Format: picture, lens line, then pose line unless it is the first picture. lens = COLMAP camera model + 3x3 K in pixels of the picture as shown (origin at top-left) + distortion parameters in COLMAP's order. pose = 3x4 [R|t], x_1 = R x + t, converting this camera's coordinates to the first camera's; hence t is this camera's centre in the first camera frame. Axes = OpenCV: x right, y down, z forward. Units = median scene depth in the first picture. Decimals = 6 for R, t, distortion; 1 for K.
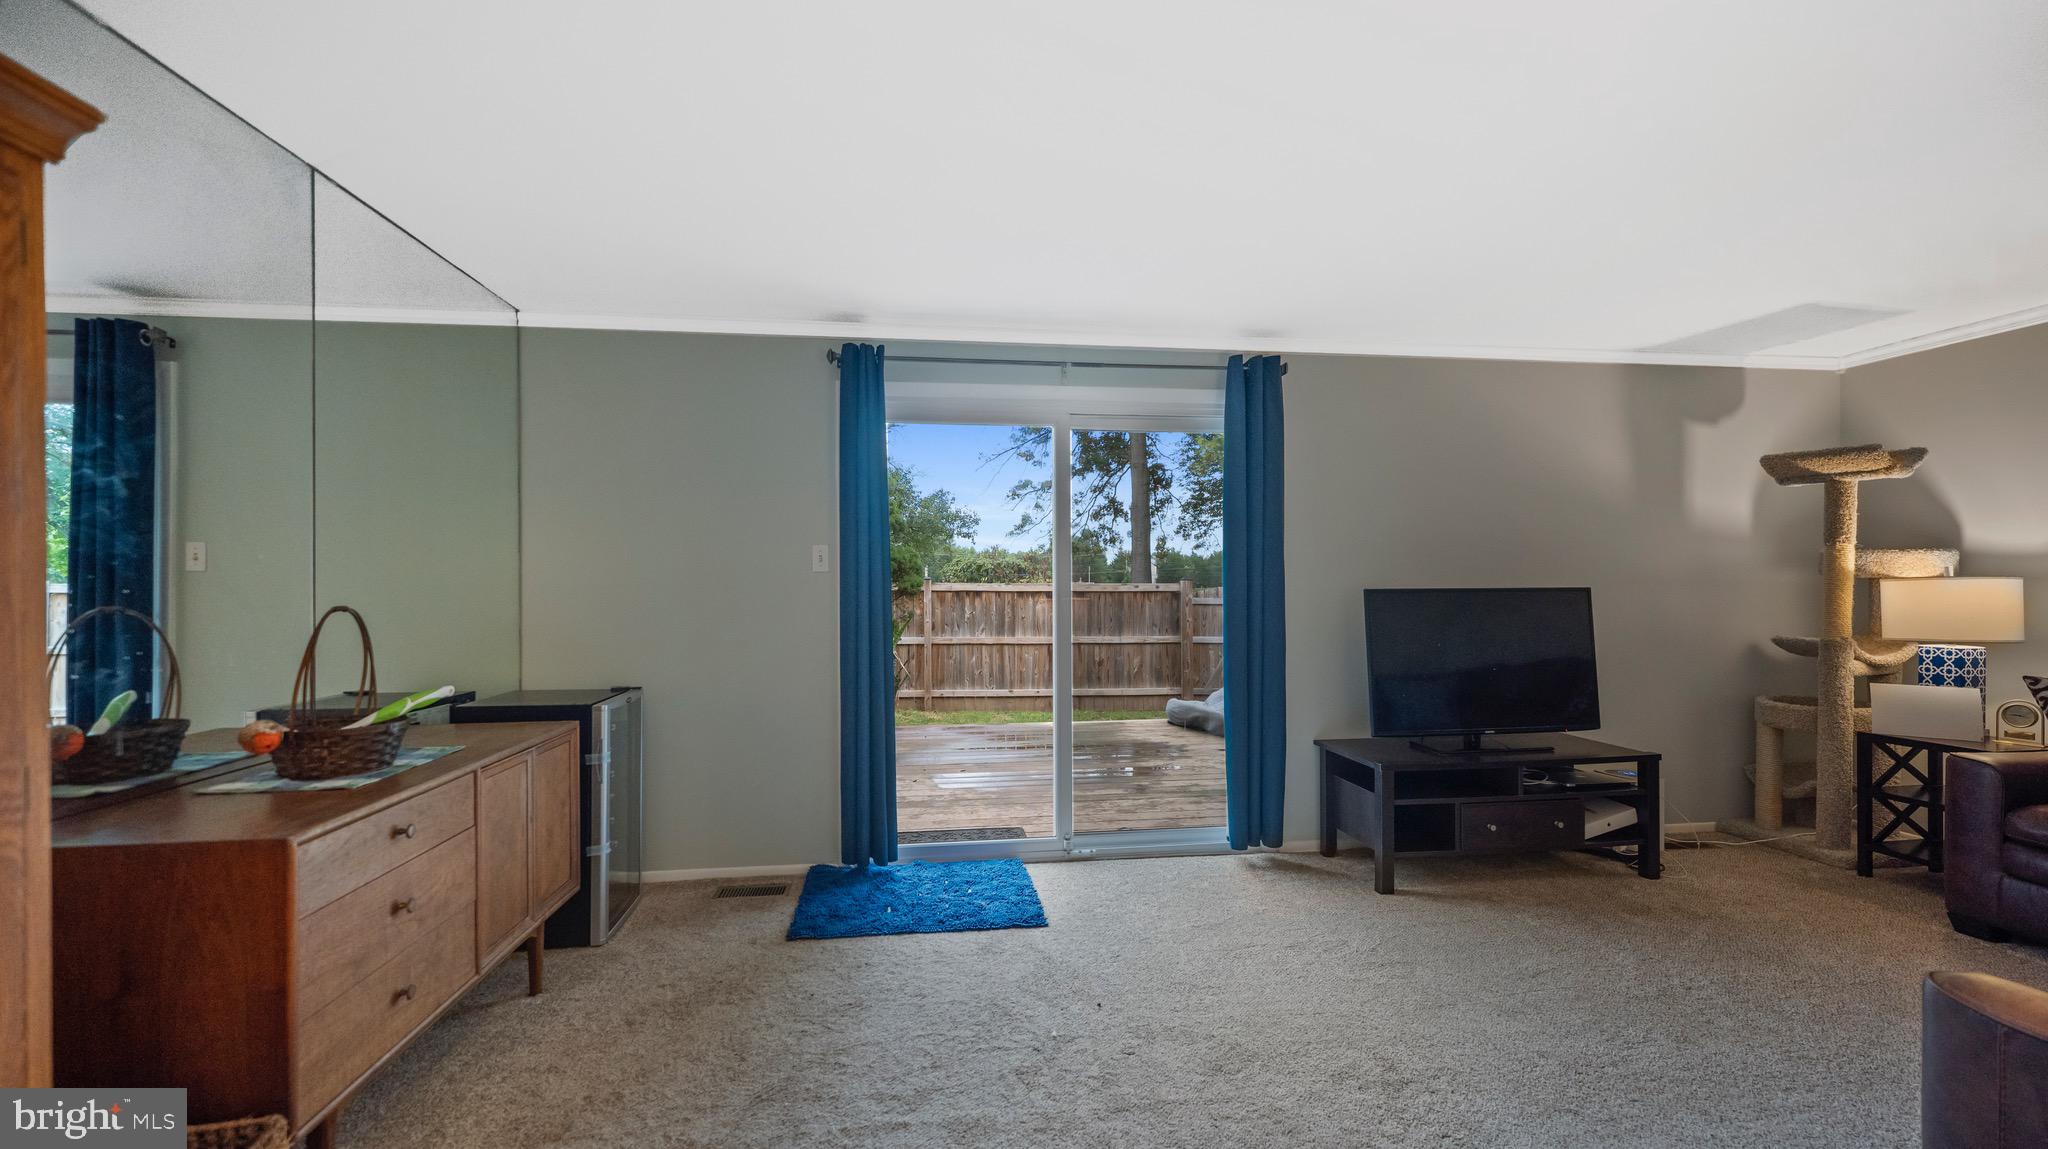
lens RADIAL K [[844.9, 0, 1018.3], [0, 844.9, 581.1], [0, 0, 1]] dist [0.004232, -0.000908]
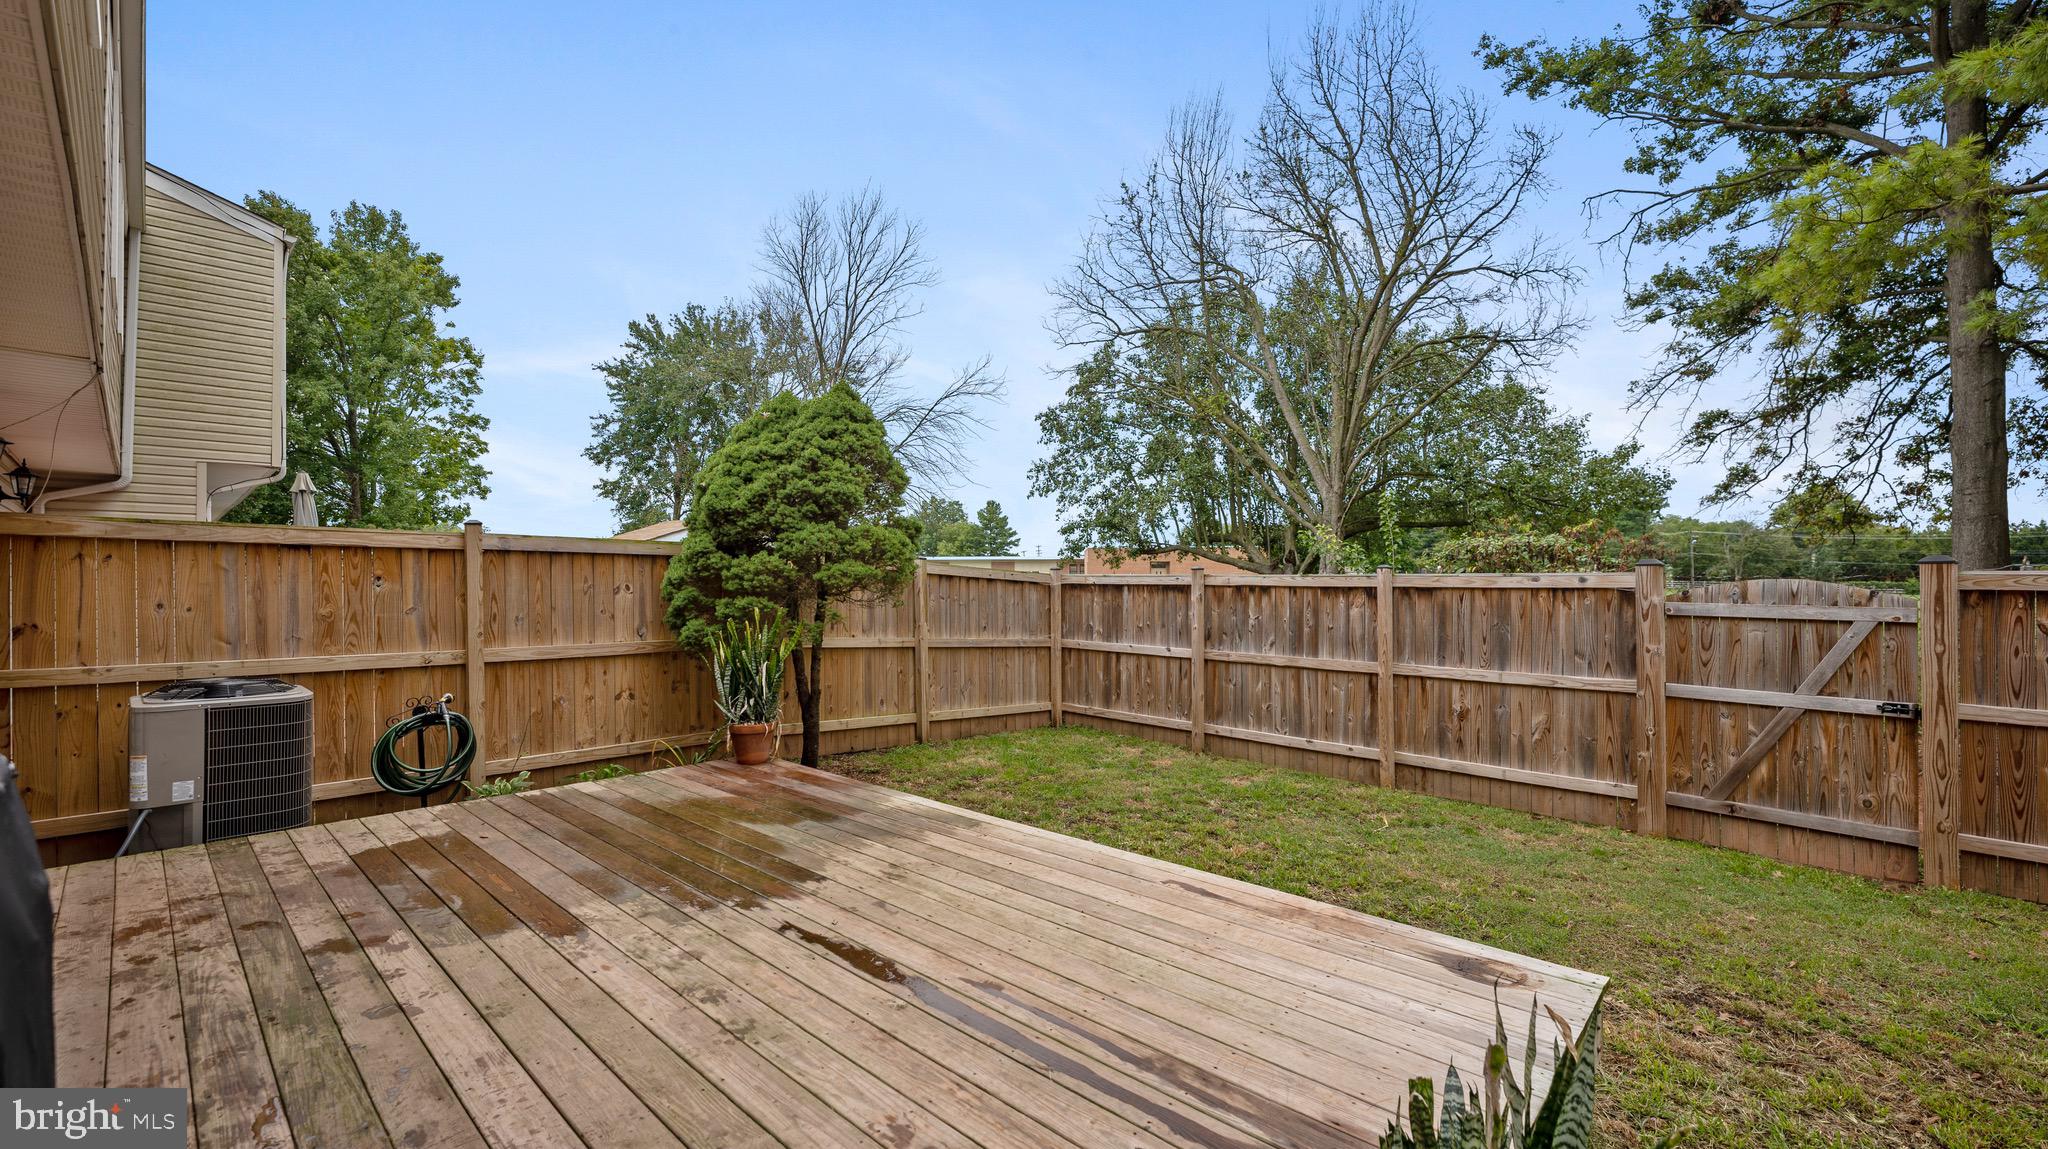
lens RADIAL K [[844.9, 0, 1011.8], [0, 844.9, 576.5], [0, 0, 1]] dist [0.004232, -0.000908]
pose [[0.628202, -0.004011, -0.778040, 0.348604], [0.003349, 0.999991, -0.002451, 0.005295], [0.778043, -0.001066, 0.628210, 0.416539]]
